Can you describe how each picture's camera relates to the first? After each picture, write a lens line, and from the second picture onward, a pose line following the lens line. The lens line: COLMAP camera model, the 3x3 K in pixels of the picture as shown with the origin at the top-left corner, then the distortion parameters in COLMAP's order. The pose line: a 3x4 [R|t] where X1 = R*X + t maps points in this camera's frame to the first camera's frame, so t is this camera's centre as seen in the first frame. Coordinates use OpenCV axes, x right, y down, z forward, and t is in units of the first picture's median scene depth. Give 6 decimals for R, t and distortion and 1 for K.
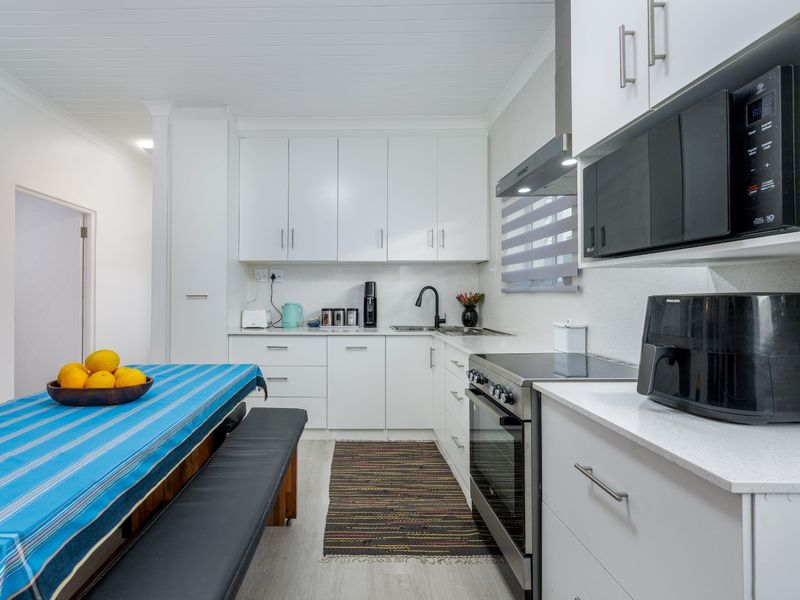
lens RADIAL K [[358.5, 0, 399.4], [0, 358.5, 292.2], [0, 0, 1]] dist [0.003263, -0.000308]
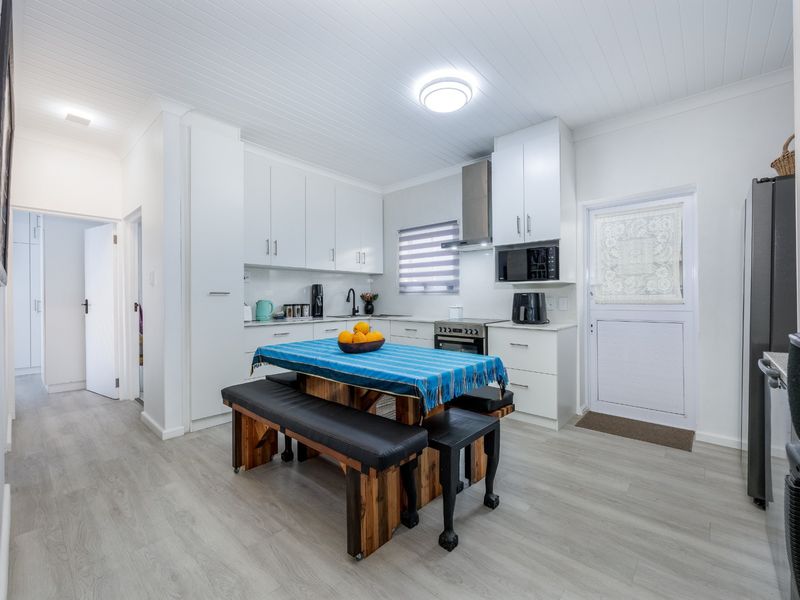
lens RADIAL K [[358.5, 0, 394.4], [0, 358.5, 298.5], [0, 0, 1]] dist [0.003263, -0.000308]
pose [[0.654321, -0.000796, 0.756216, -0.940179], [-0.005811, 0.999965, 0.006080, 0.015736], [-0.756194, -0.008372, 0.654293, -0.131739]]
